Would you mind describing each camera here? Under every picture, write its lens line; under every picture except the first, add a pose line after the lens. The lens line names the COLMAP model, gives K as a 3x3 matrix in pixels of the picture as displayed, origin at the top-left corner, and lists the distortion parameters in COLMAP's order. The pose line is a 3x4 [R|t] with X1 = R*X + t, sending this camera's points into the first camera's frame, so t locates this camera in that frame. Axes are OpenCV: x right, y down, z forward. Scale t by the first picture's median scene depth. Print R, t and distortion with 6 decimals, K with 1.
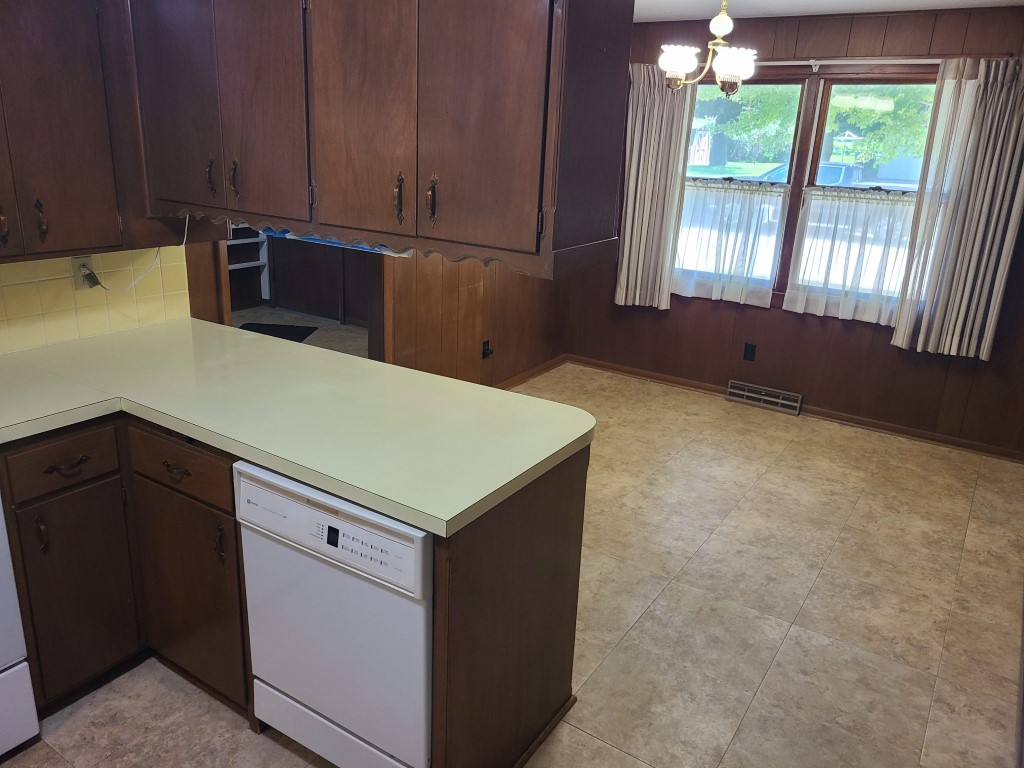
lens RADIAL K [[770.6, 0, 508.4], [0, 770.6, 371.9], [0, 0, 1]] dist [0.039190, -0.031416]
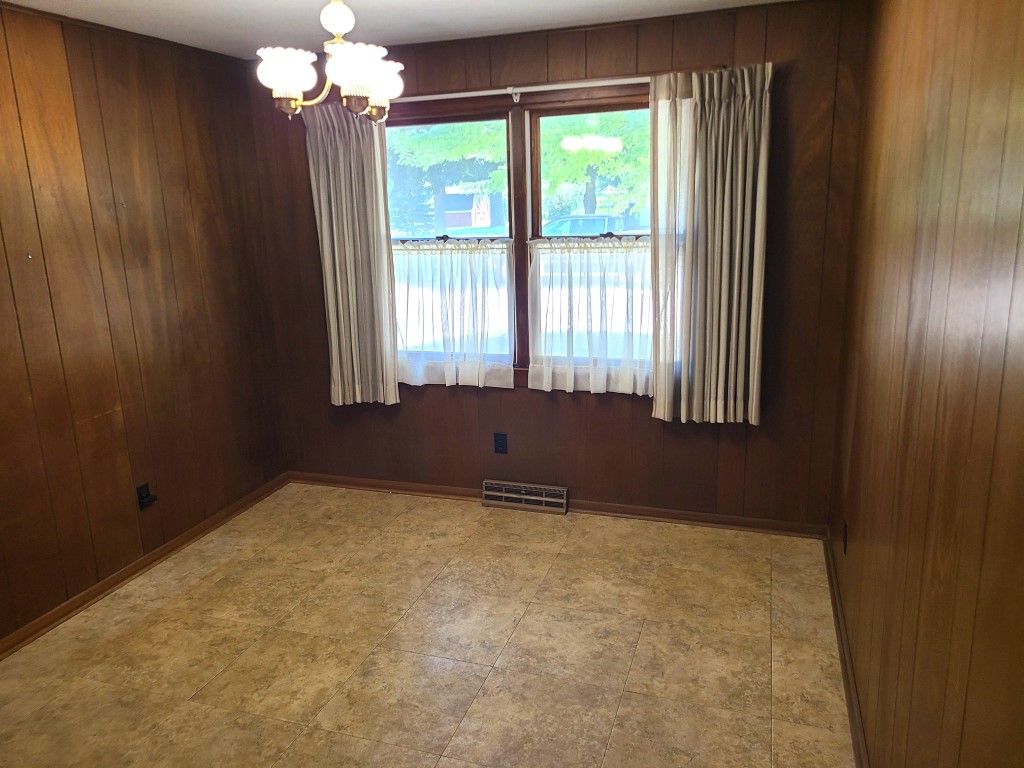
lens RADIAL K [[774.3, 0, 512.0], [0, 774.3, 384.0], [0, 0, 1]] dist [0.040609, -0.013865]
pose [[0.960920, -0.129986, 0.244410, 0.150287], [0.146779, 0.987816, -0.051720, -0.049426], [-0.234709, 0.085573, 0.968292, 0.229901]]
